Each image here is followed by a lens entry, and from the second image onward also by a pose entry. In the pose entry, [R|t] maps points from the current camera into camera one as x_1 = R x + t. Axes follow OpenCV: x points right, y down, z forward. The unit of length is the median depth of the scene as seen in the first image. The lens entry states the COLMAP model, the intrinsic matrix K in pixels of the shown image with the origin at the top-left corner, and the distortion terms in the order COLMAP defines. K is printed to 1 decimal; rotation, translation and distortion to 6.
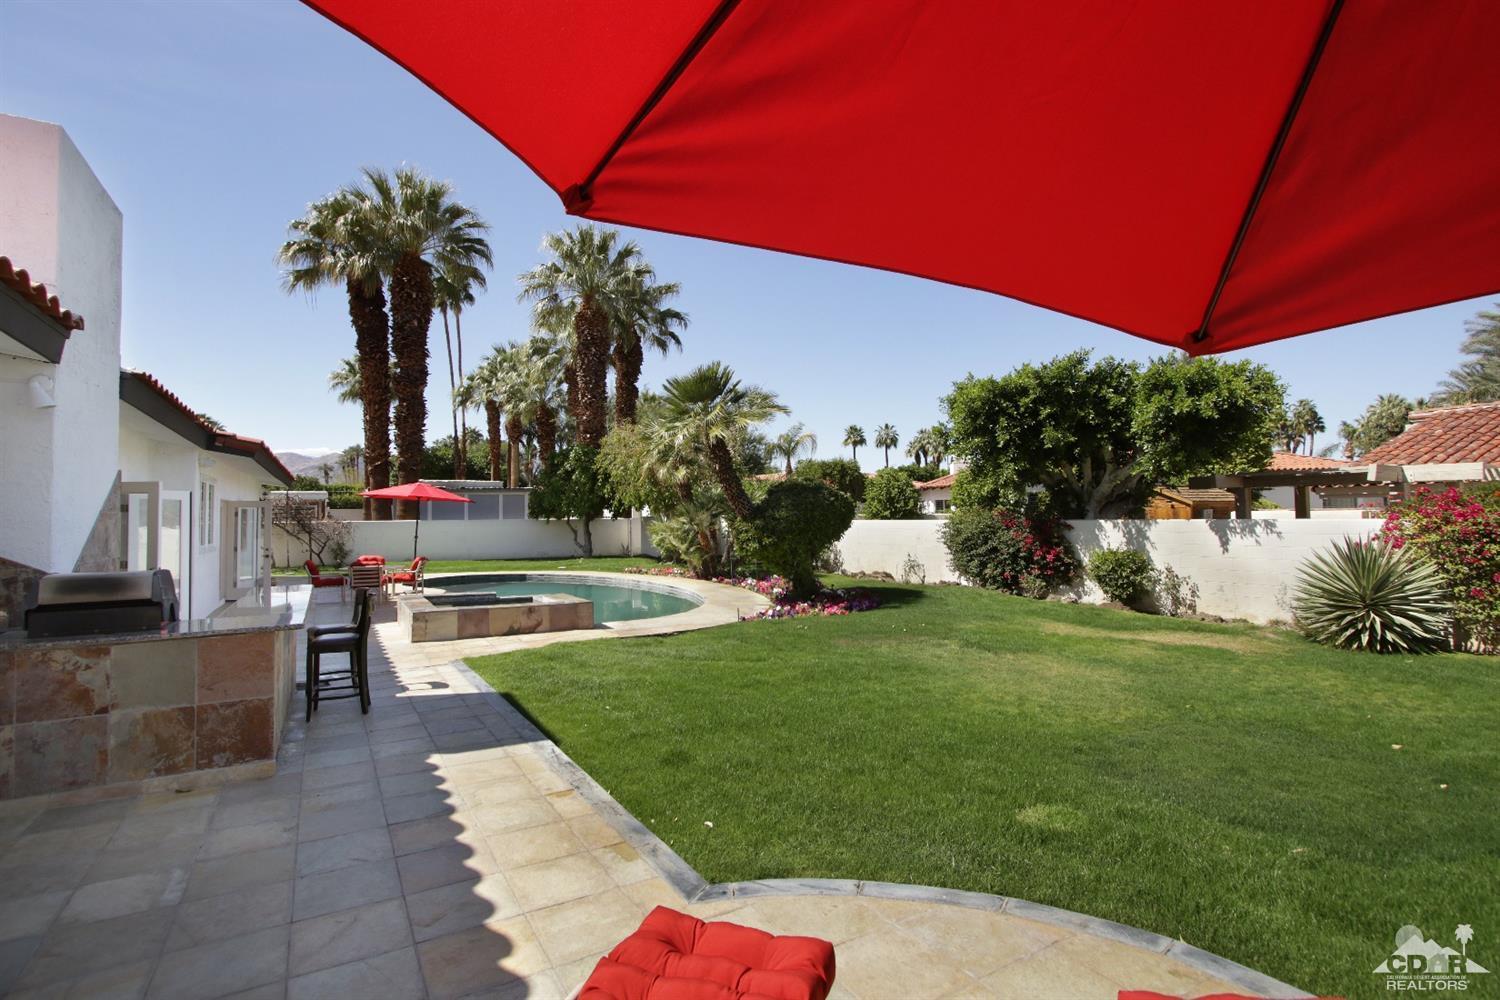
lens RADIAL K [[701.5, 0, 736.4], [0, 701.5, 496.9], [0, 0, 1]] dist [-0.009451, -0.000199]
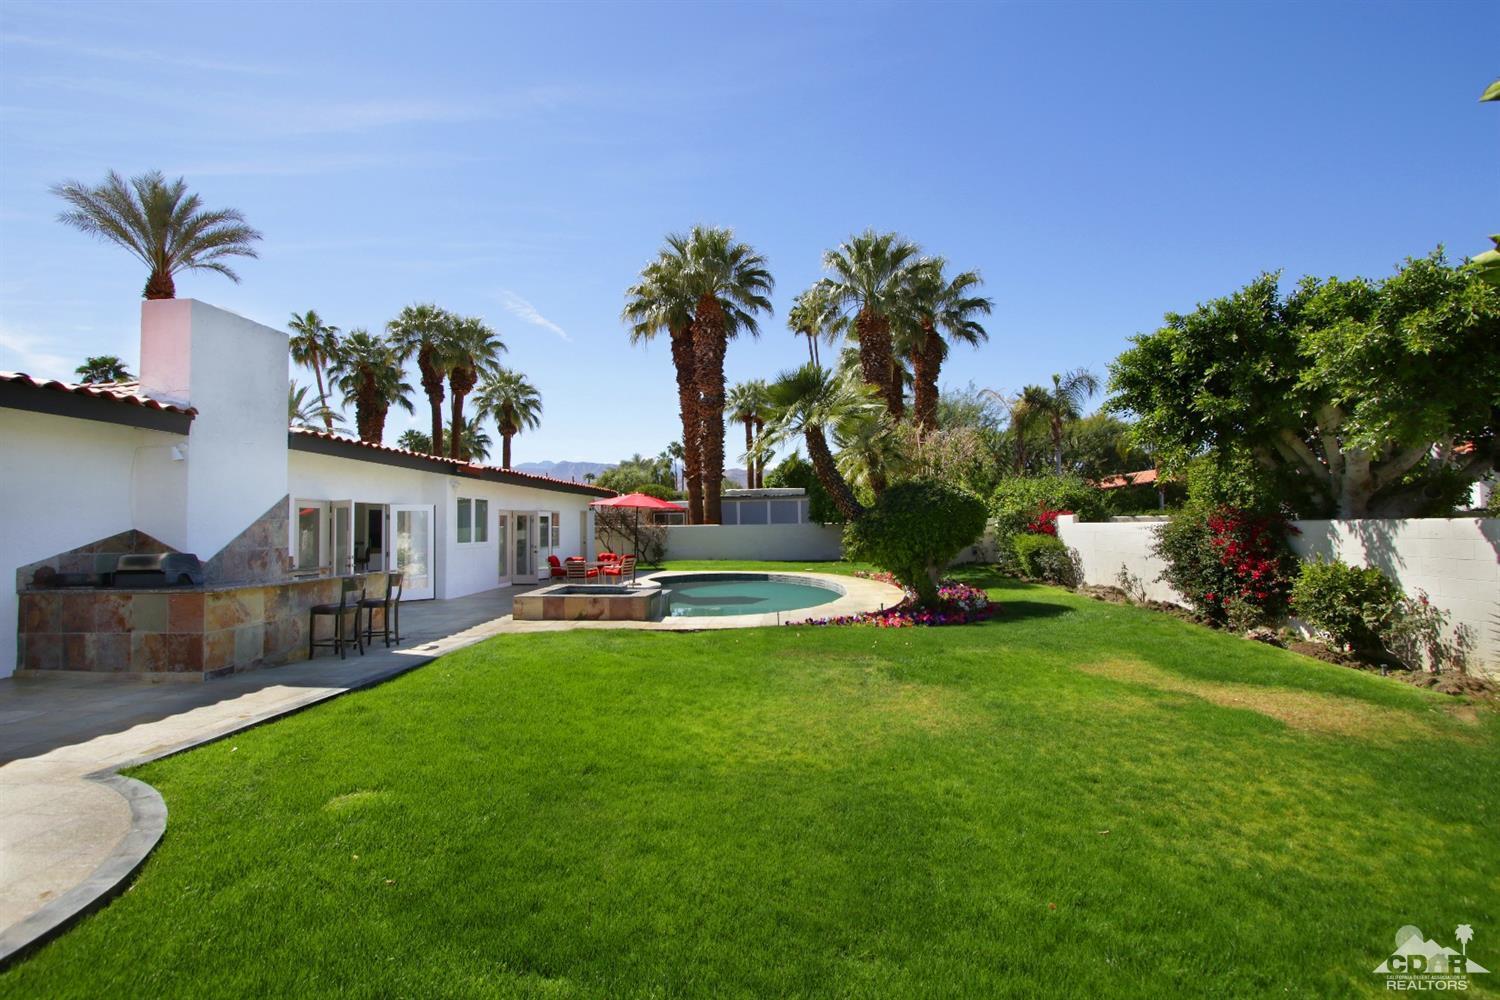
lens RADIAL K [[701.5, 0, 736.4], [0, 701.5, 496.9], [0, 0, 1]] dist [-0.009451, -0.000199]
pose [[0.822215, -0.025649, -0.568599, 0.436815], [0.021963, 0.999670, -0.013334, 0.006825], [0.568753, -0.001525, 0.822507, 0.129368]]
